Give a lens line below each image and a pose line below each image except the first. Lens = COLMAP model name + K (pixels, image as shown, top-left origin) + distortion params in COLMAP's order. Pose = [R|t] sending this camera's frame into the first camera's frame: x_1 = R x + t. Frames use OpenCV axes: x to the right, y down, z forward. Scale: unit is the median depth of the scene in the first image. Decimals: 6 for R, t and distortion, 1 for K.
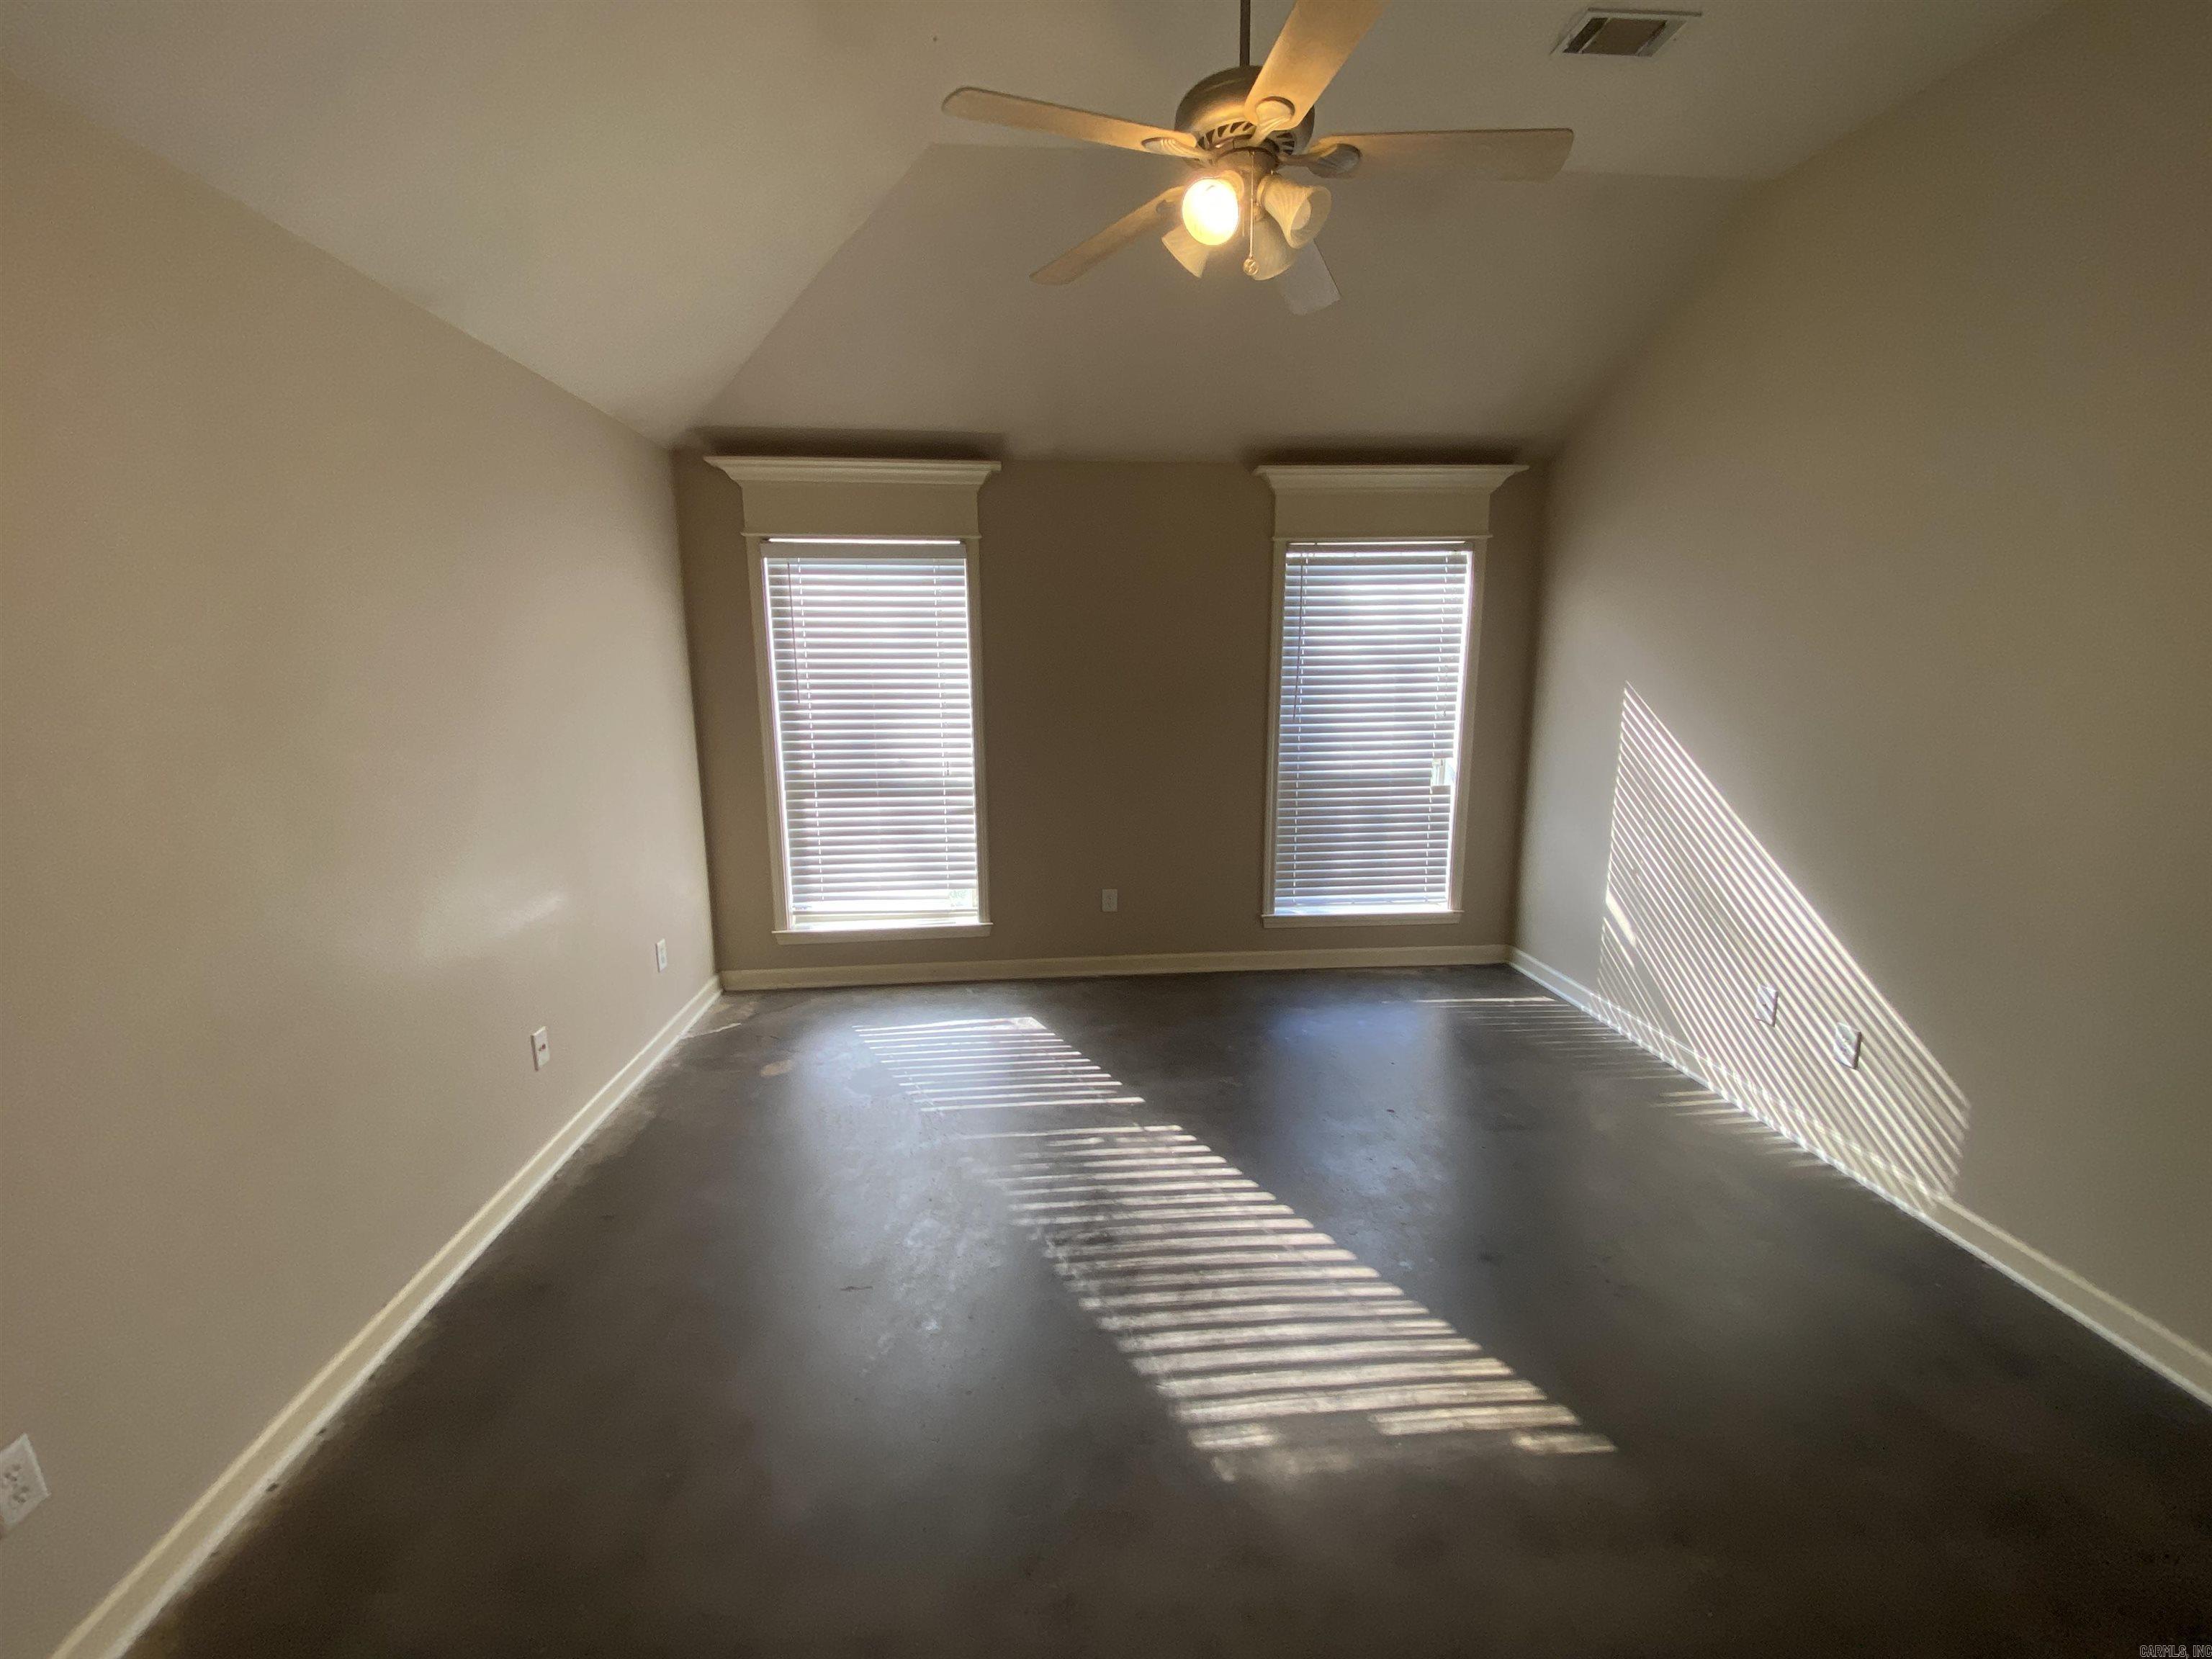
lens RADIAL K [[891.6, 0, 1096.5], [0, 891.6, 816.5], [0, 0, 1]] dist [0.025757, -0.027202]
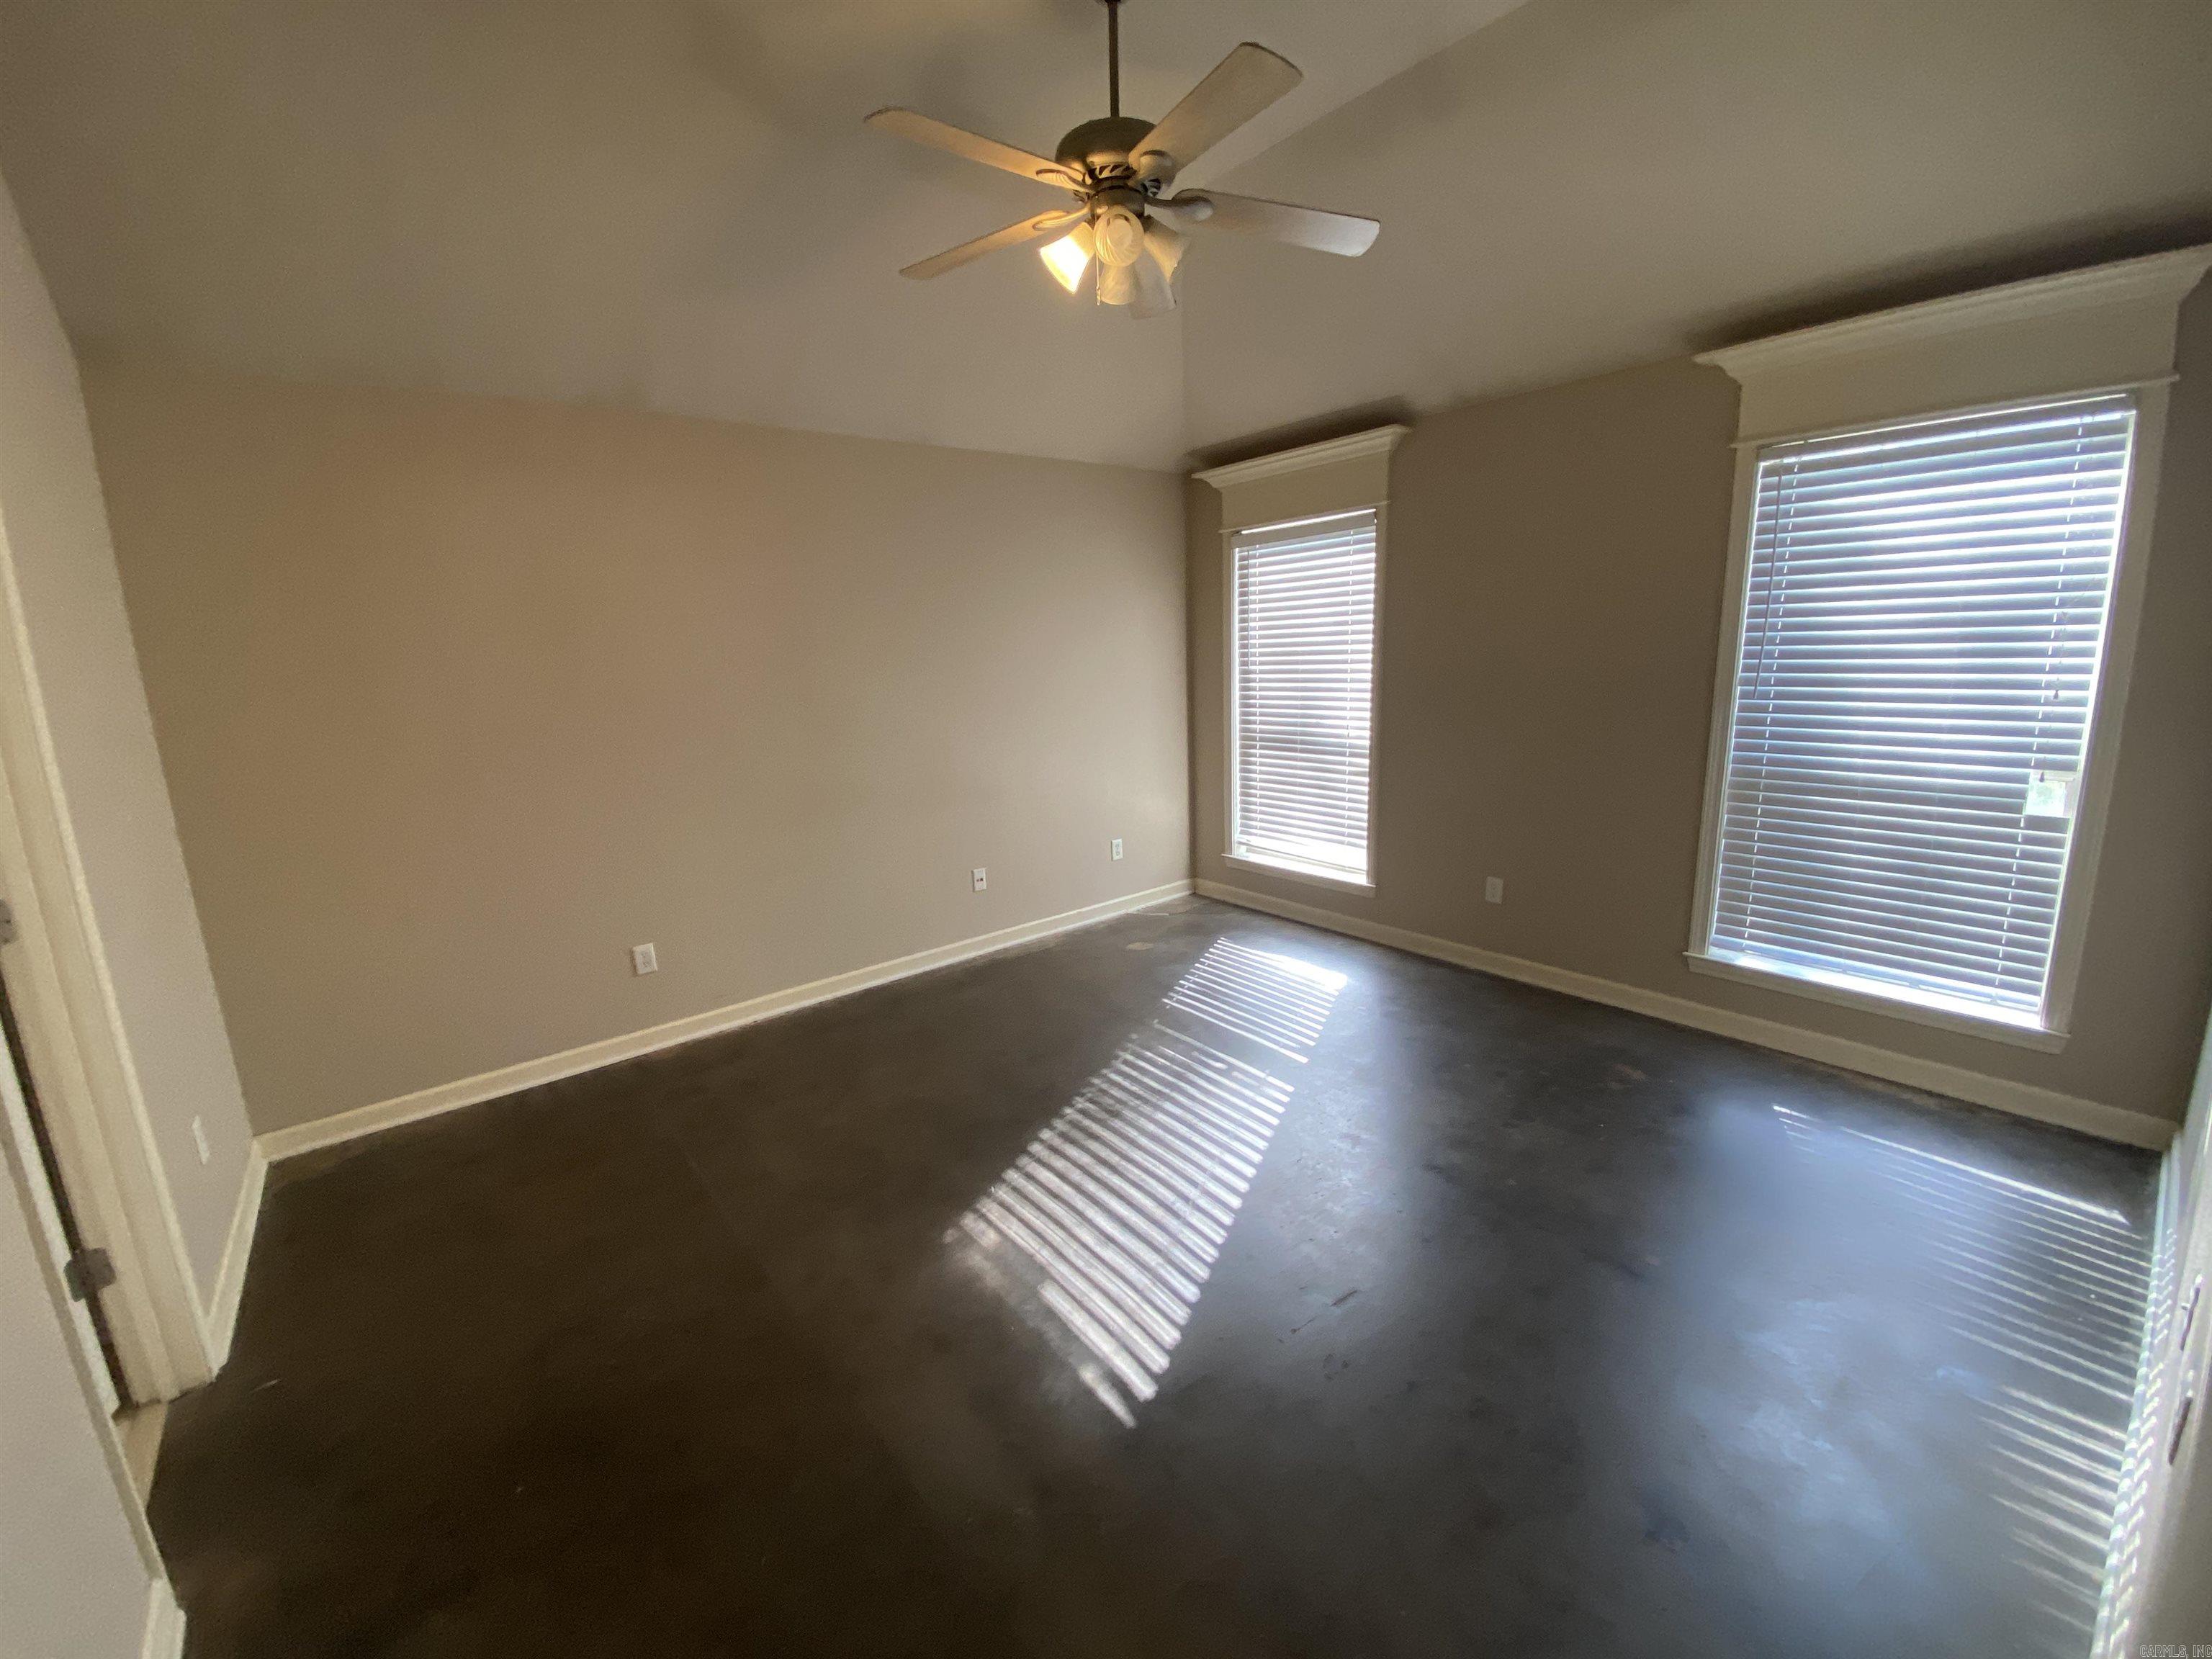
lens RADIAL K [[891.6, 0, 1096.5], [0, 891.6, 816.5], [0, 0, 1]] dist [0.025757, -0.027202]
pose [[0.554229, 0.142326, -0.820106, 0.542191], [-0.105359, 0.989343, 0.100495, -0.028439], [0.825669, 0.030708, 0.563318, 0.162073]]
